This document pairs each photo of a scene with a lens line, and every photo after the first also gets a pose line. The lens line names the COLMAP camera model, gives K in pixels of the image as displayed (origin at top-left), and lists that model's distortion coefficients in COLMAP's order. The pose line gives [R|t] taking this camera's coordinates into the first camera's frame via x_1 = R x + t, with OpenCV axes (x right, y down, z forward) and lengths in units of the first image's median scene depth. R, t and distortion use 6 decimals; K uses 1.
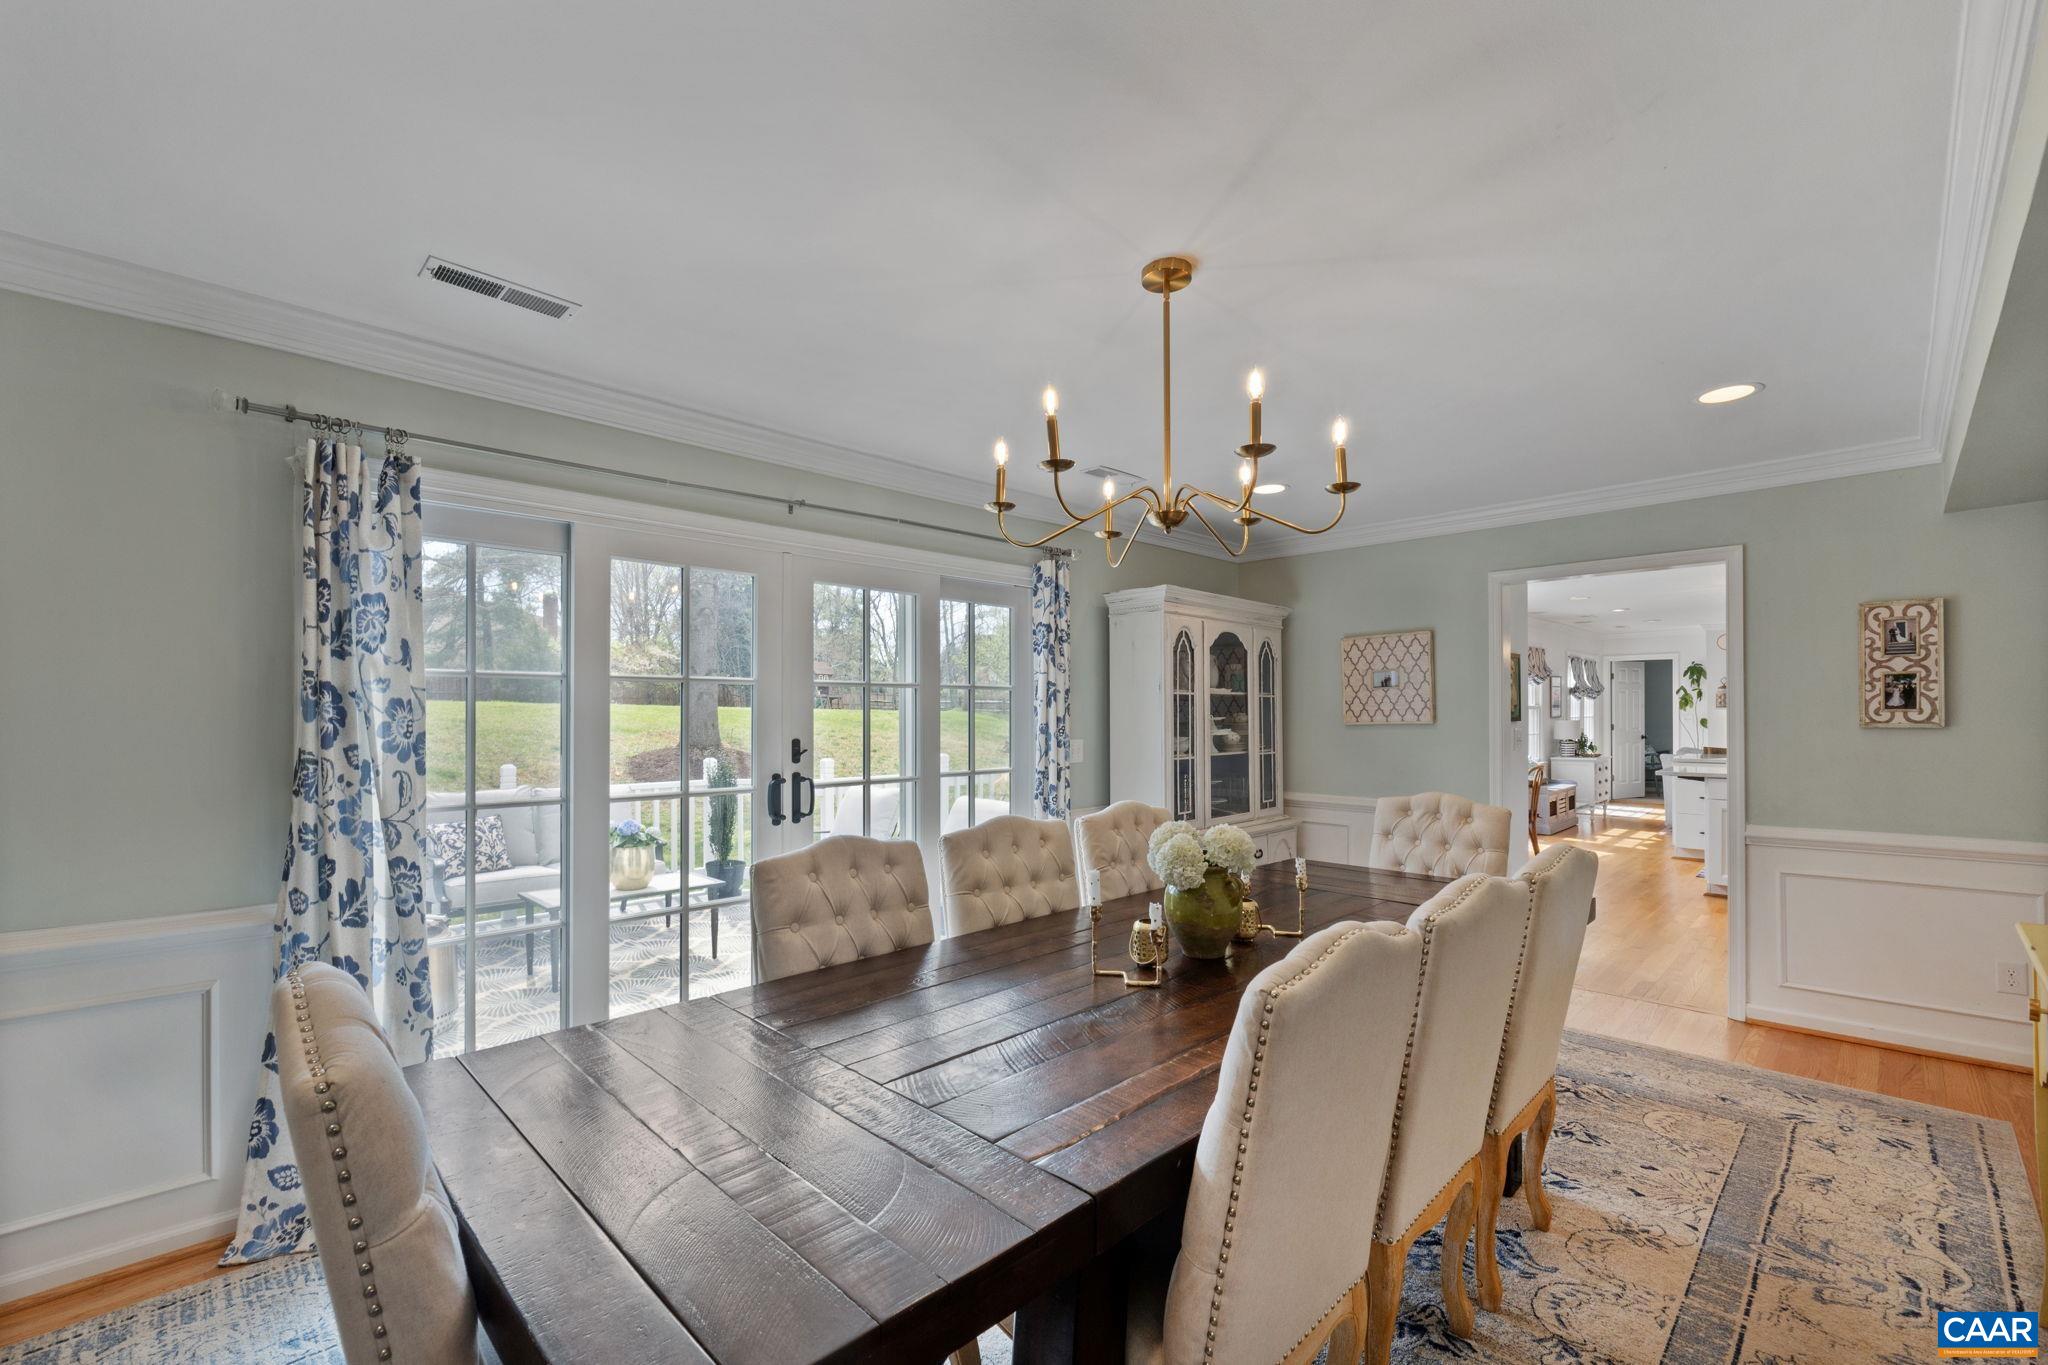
lens RADIAL K [[866.4, 0, 1016.4], [0, 866.4, 708.0], [0, 0, 1]] dist [-0.010402, 0.000614]
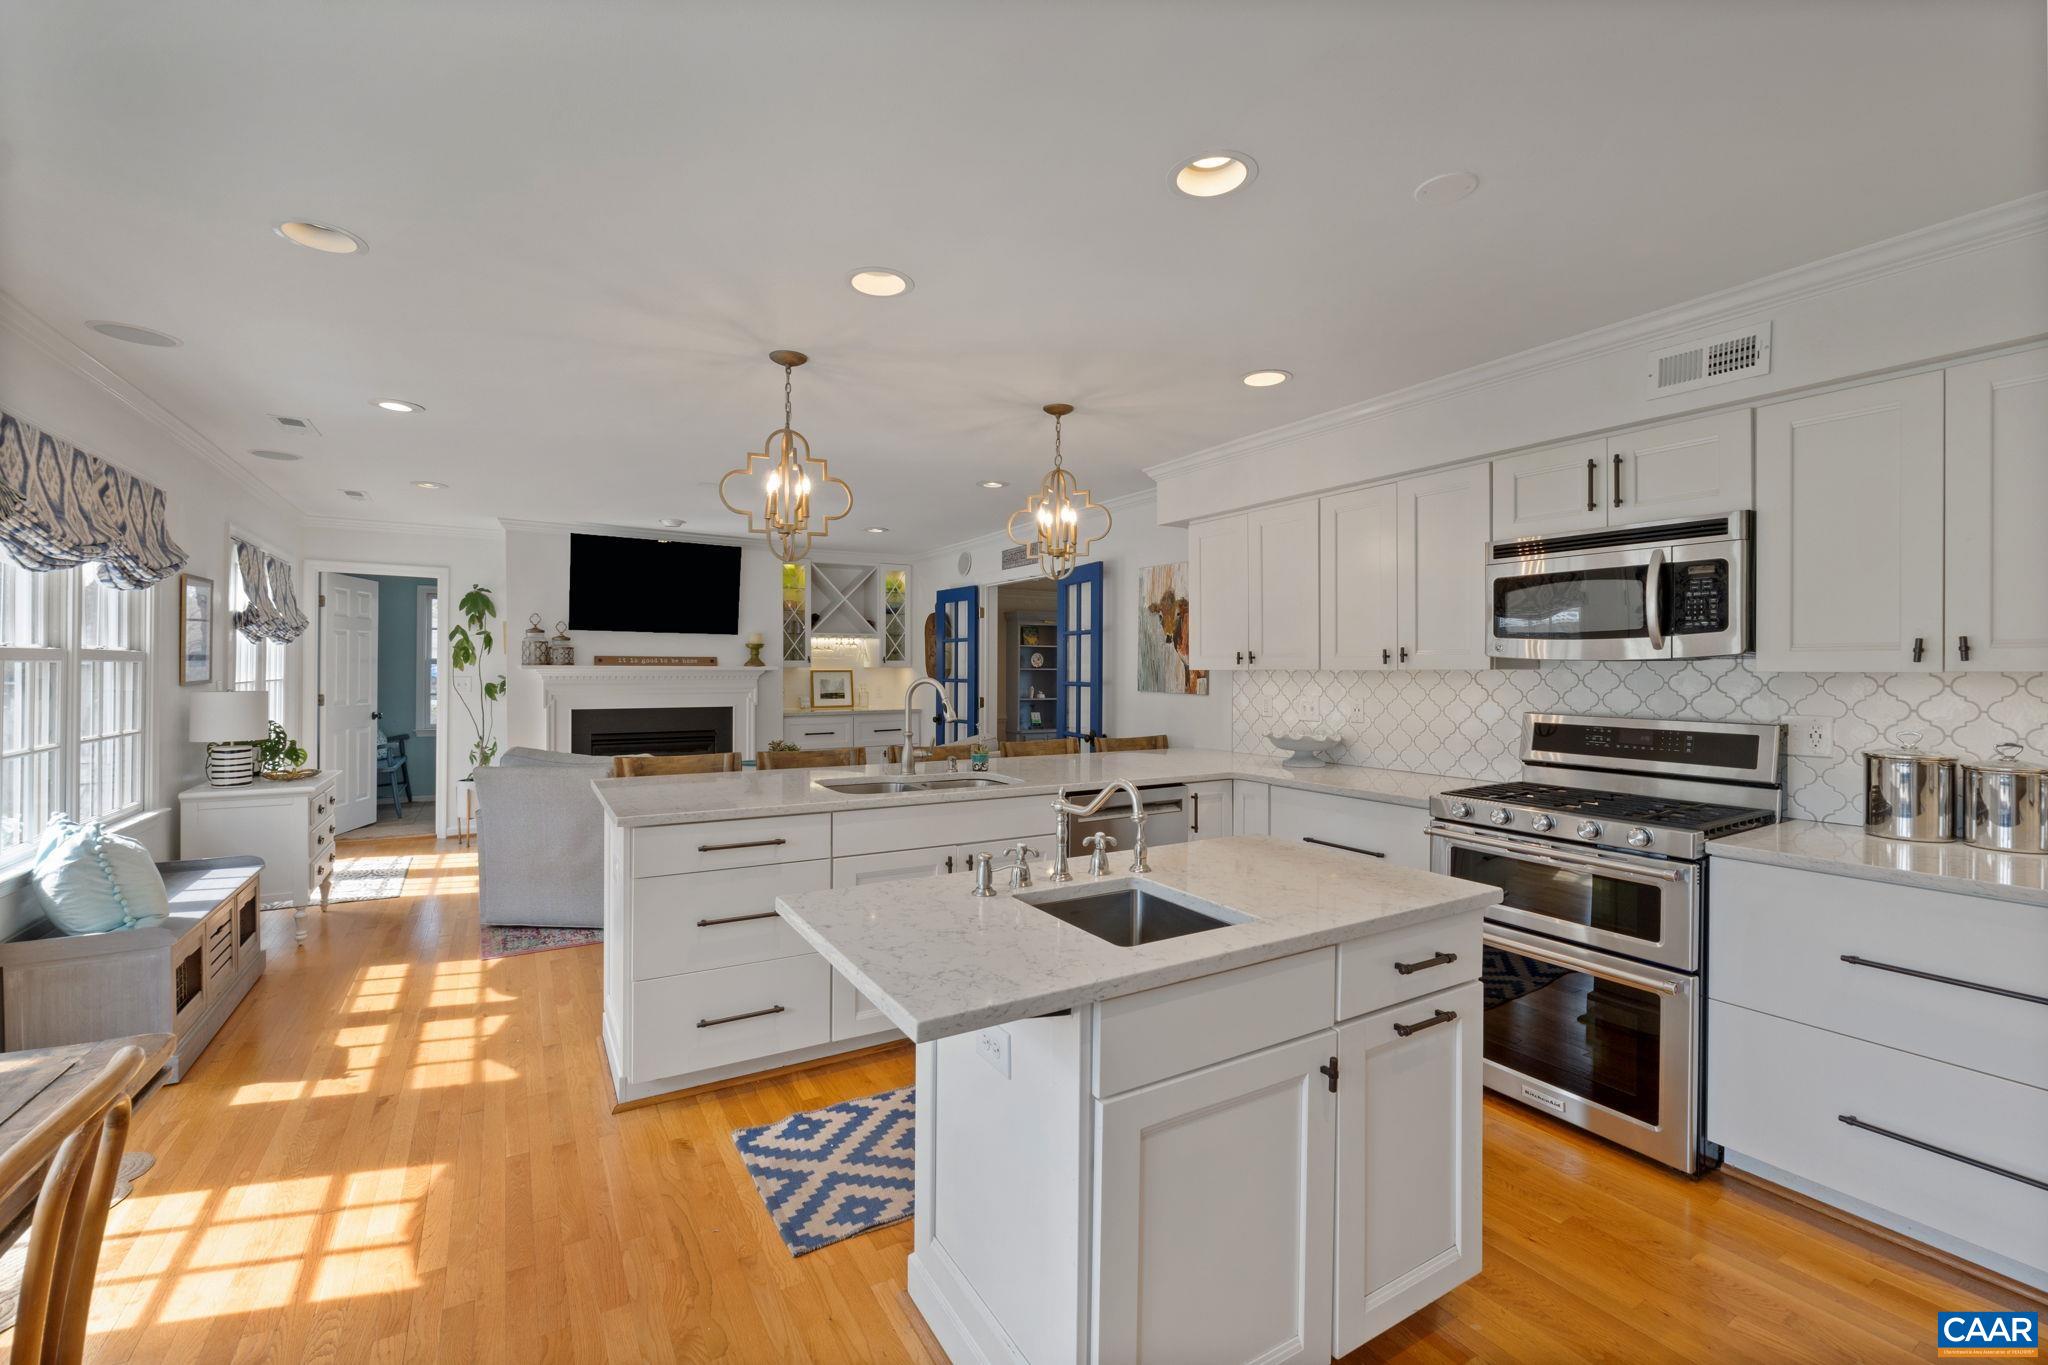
lens RADIAL K [[866.4, 0, 1032.2], [0, 866.4, 675.7], [0, 0, 1]] dist [-0.010402, 0.000614]
pose [[0.229049, 0.002051, 0.973413, 1.646668], [-0.013371, 0.999910, 0.001039, 0.009058], [-0.973323, -0.013253, 0.229056, 2.677405]]
